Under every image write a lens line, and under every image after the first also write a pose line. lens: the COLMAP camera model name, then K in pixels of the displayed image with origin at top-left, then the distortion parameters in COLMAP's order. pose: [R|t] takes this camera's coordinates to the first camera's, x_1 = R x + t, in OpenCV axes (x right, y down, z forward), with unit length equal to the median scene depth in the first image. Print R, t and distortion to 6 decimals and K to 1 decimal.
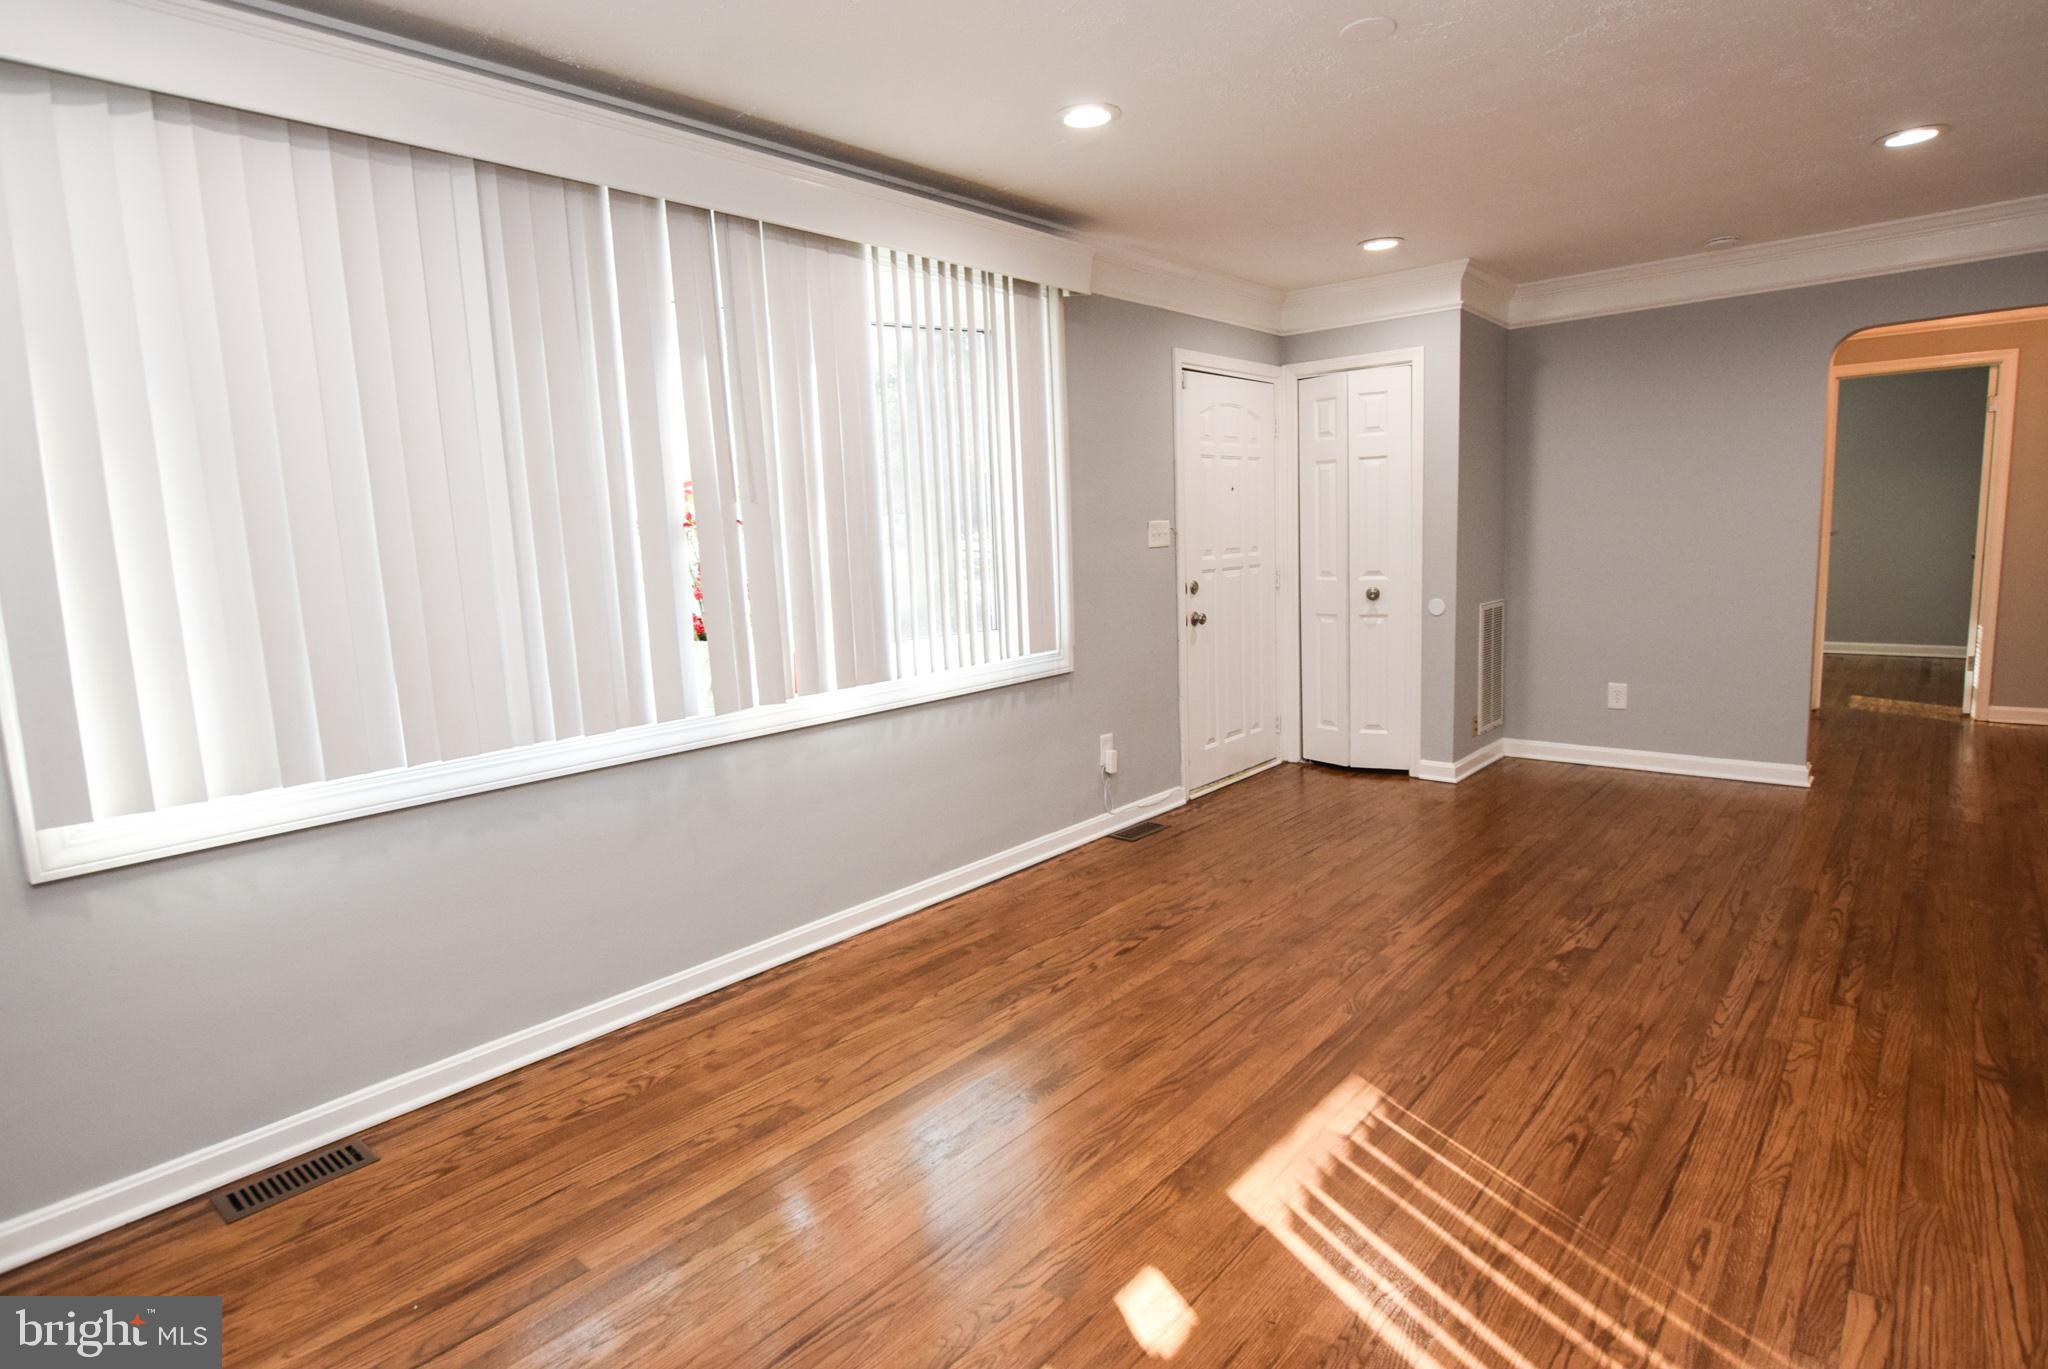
lens RADIAL K [[1063.0, 0, 1017.2], [0, 1063.0, 684.2], [0, 0, 1]] dist [-0.029619, 0.007336]
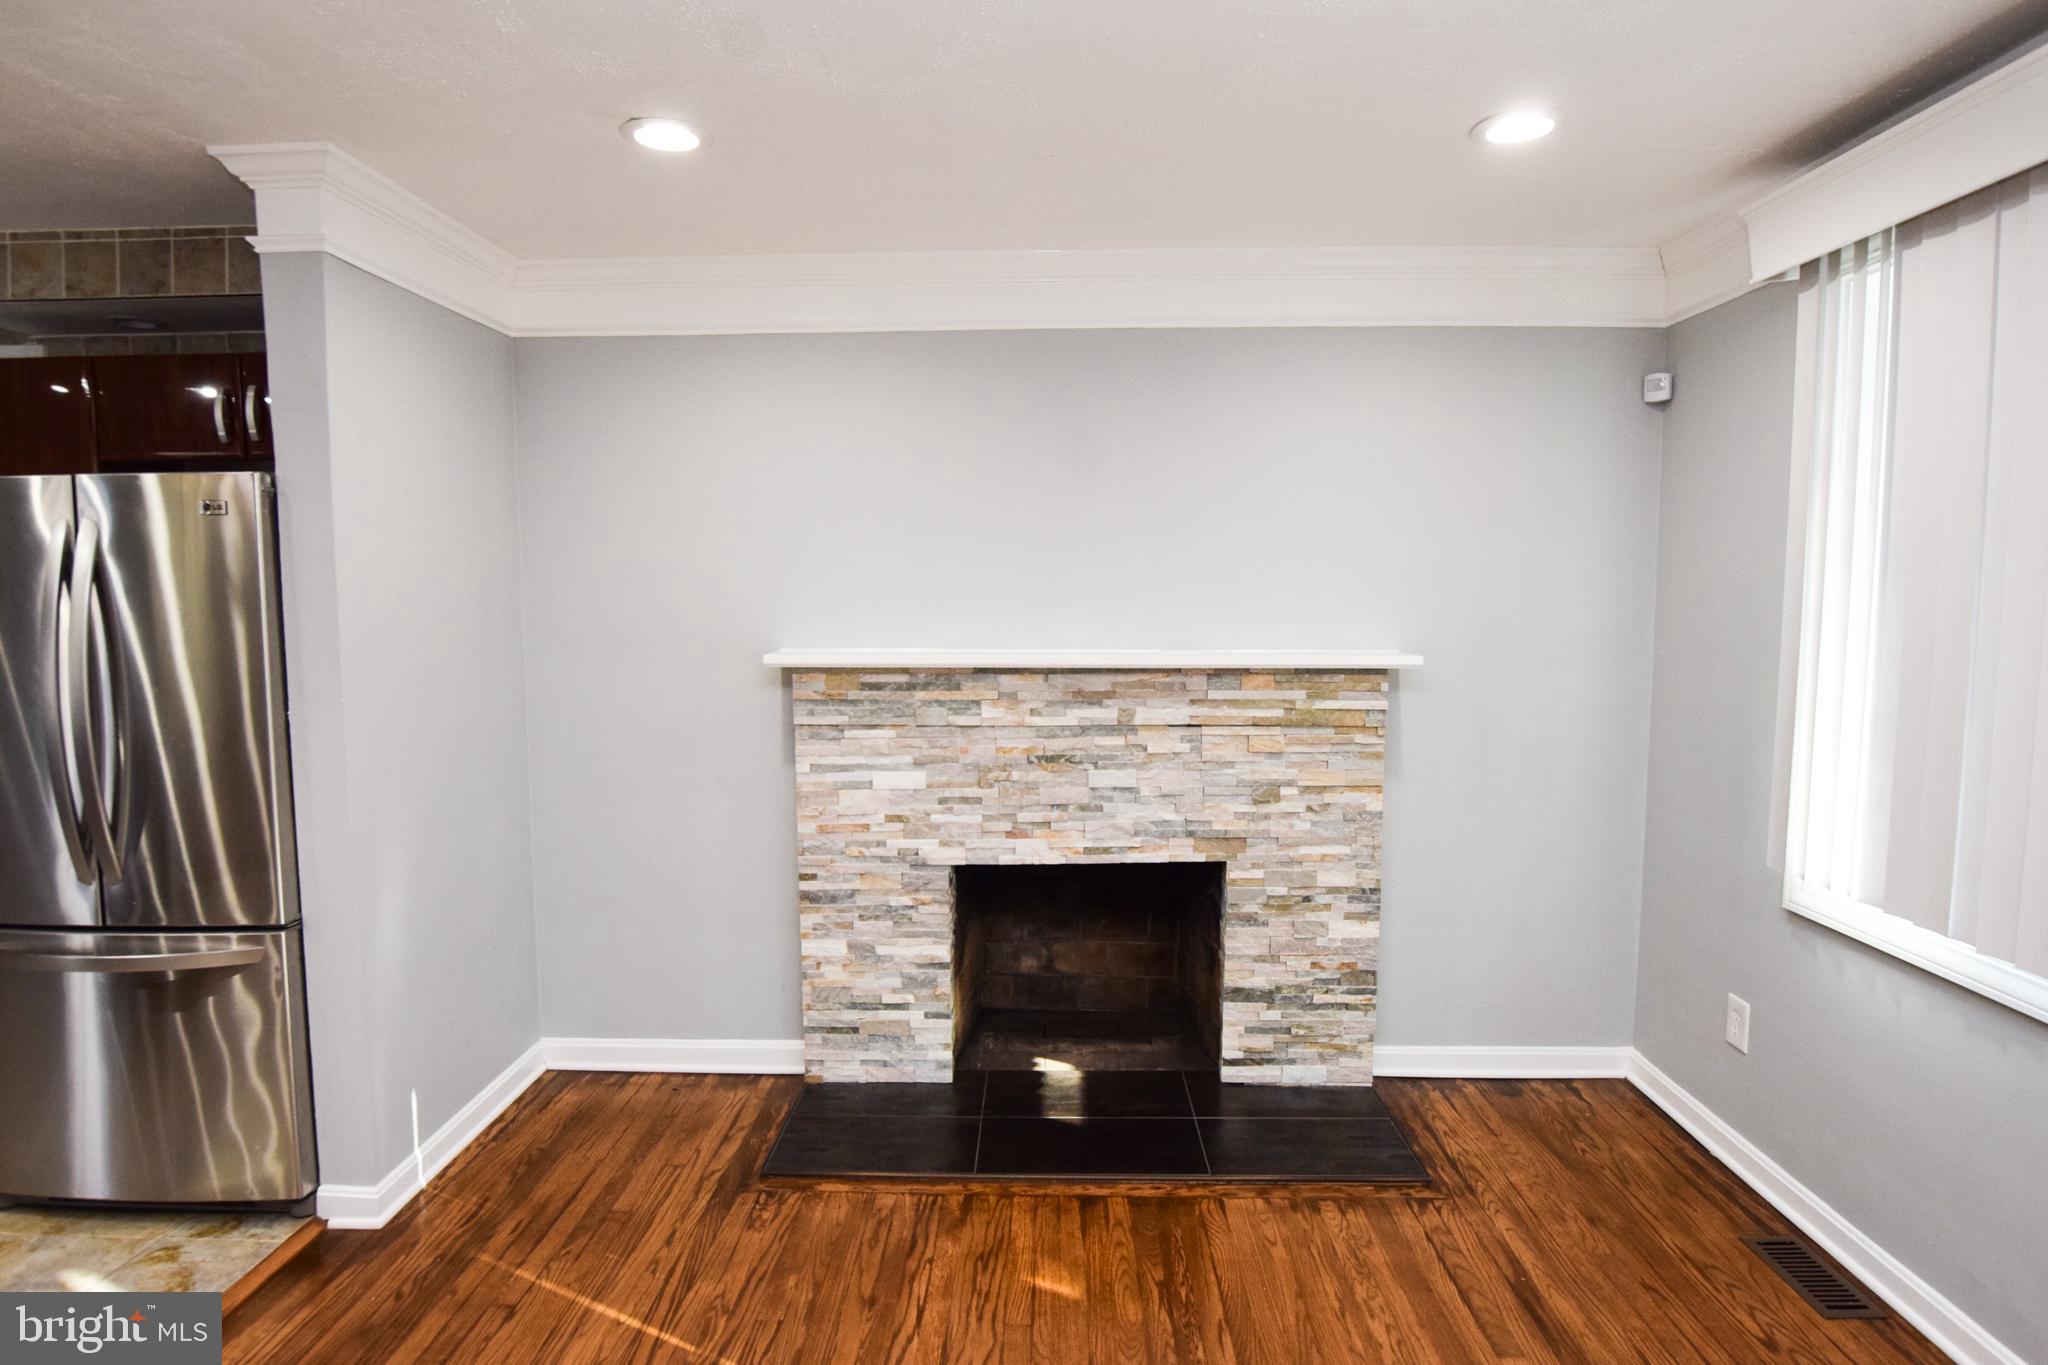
lens RADIAL K [[1093.5, 0, 1015.8], [0, 1093.5, 681.8], [0, 0, 1]] dist [-0.033576, 0.011032]
pose [[-0.768937, 0.099379, -0.631554, 0.329460], [-0.058717, 0.972692, 0.224549, -0.180445], [0.636623, 0.209747, -0.742103, 0.764561]]
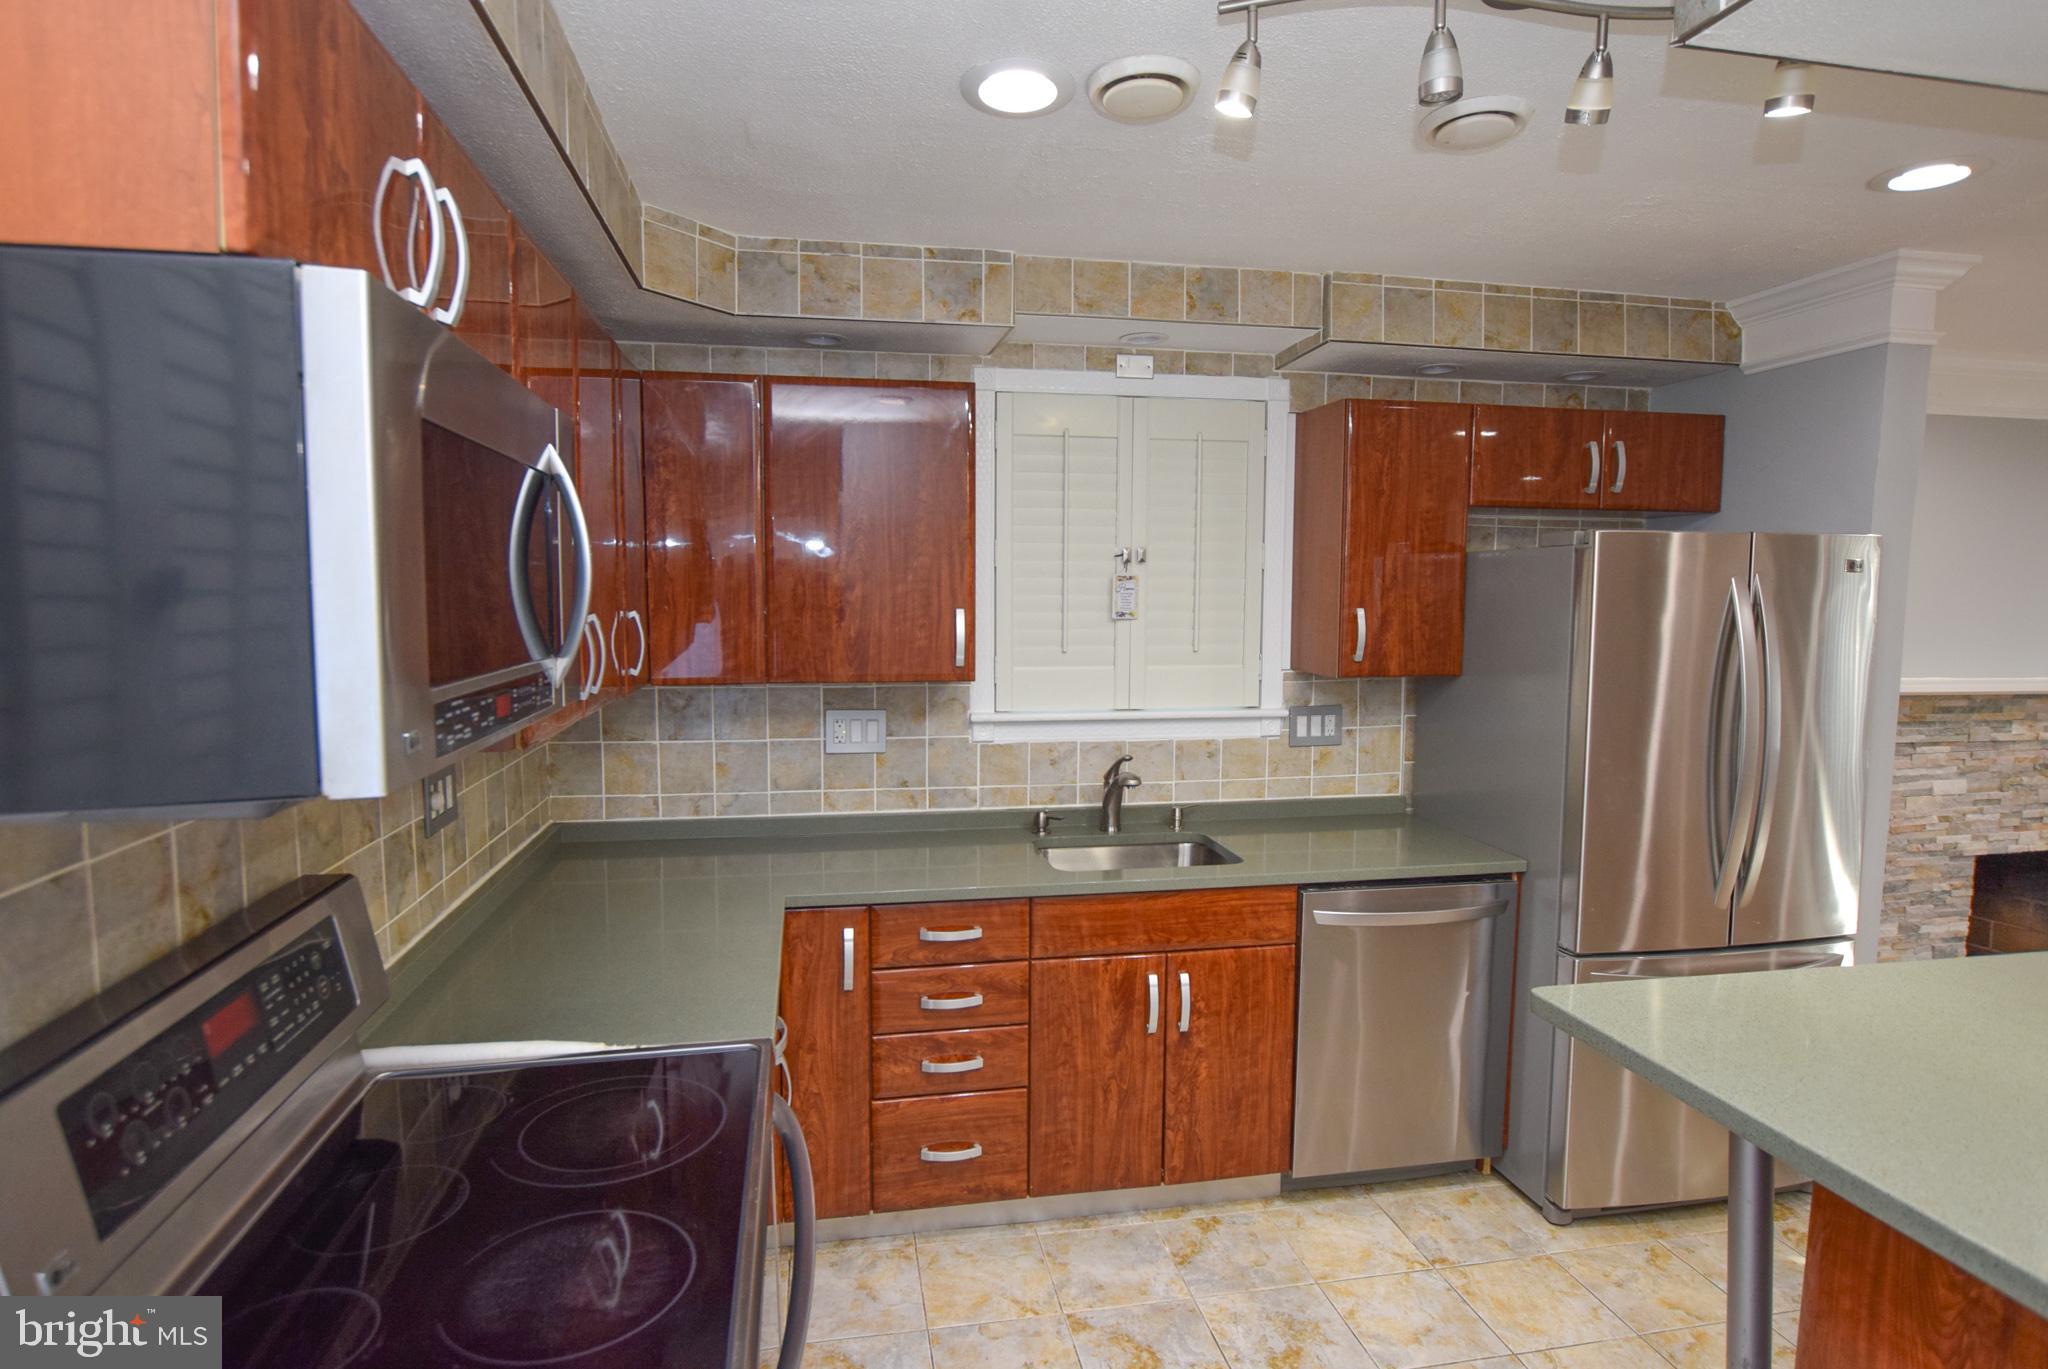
lens RADIAL K [[1083.7, 0, 1010.8], [0, 1083.7, 683.4], [0, 0, 1]] dist [-0.029470, 0.003765]
pose [[-0.618683, 0.106604, -0.778375, 1.264064], [-0.096941, 0.972821, 0.210287, -0.124001], [0.779637, 0.205558, -0.591534, -0.101618]]
